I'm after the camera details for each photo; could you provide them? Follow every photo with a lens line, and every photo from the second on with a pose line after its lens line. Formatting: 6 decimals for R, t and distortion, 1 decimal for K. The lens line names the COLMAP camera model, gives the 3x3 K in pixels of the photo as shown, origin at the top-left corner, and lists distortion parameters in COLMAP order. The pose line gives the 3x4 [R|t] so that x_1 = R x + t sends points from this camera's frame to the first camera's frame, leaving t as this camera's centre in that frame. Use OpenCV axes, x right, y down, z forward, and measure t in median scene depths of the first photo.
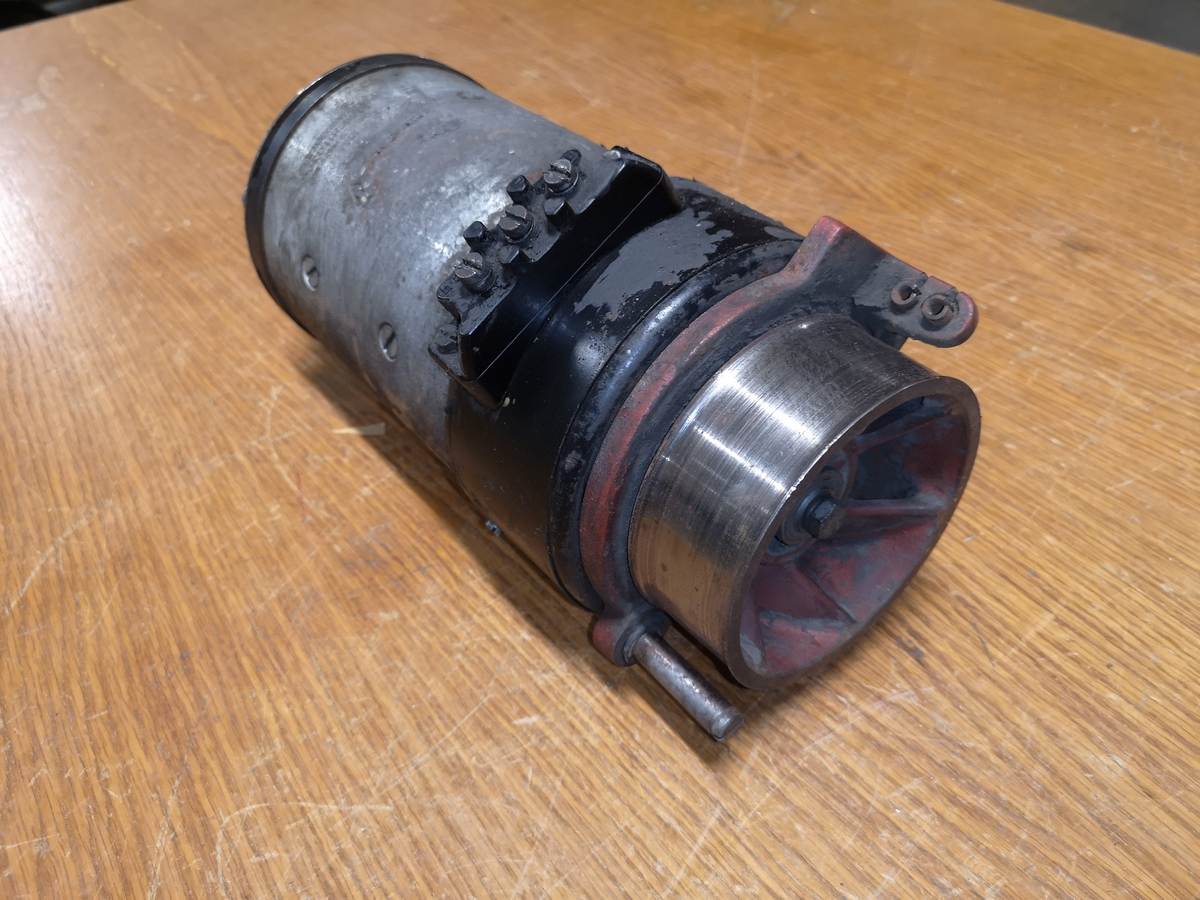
lens RADIAL K [[964.3, 0, 597.3], [0, 964.3, 451.9], [0, 0, 1]] dist [0.032960, -0.049062]
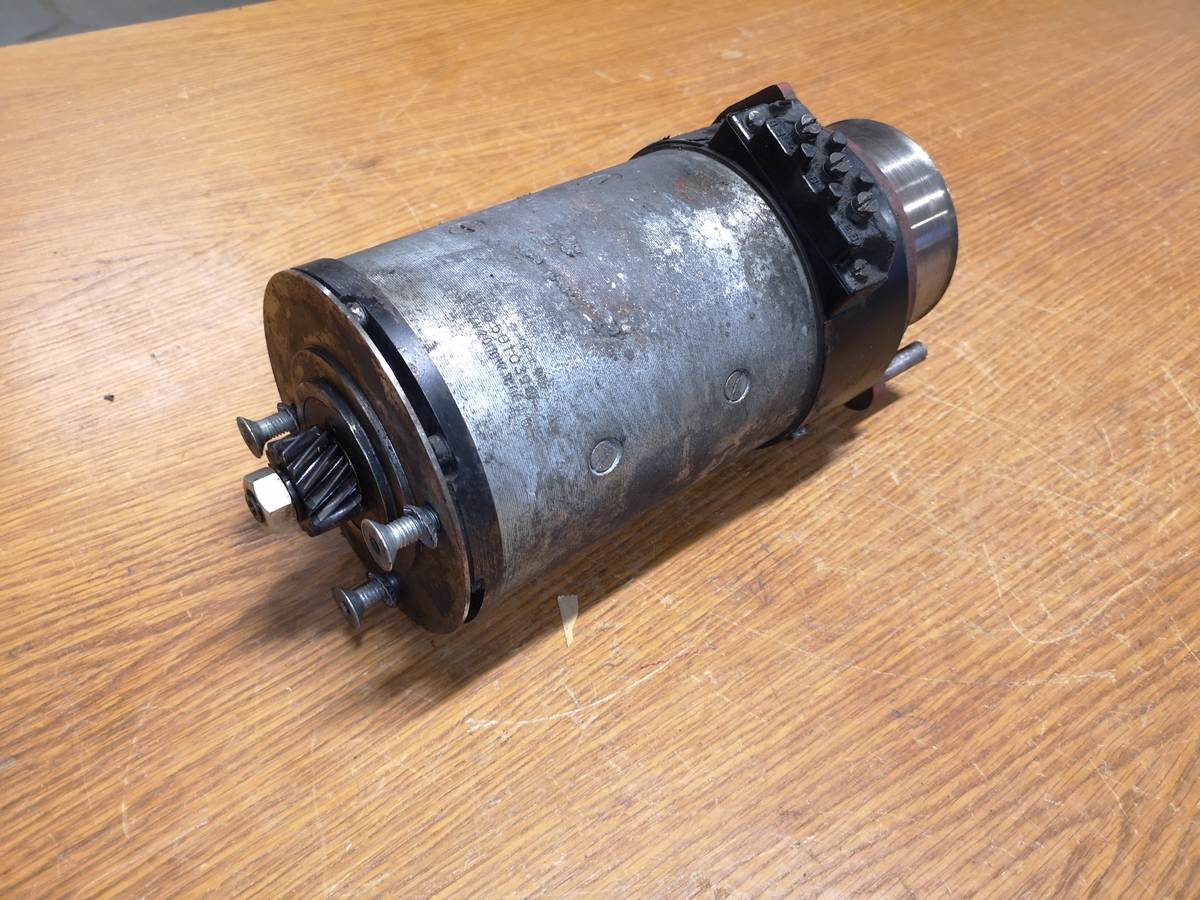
lens RADIAL K [[964.3, 0, 597.3], [0, 964.3, 451.9], [0, 0, 1]] dist [0.032960, -0.049062]
pose [[-0.036978, -0.644472, 0.763734, -1.085053], [0.612463, 0.589280, 0.526914, -0.736339], [-0.789634, 0.487243, 0.372925, 0.778309]]
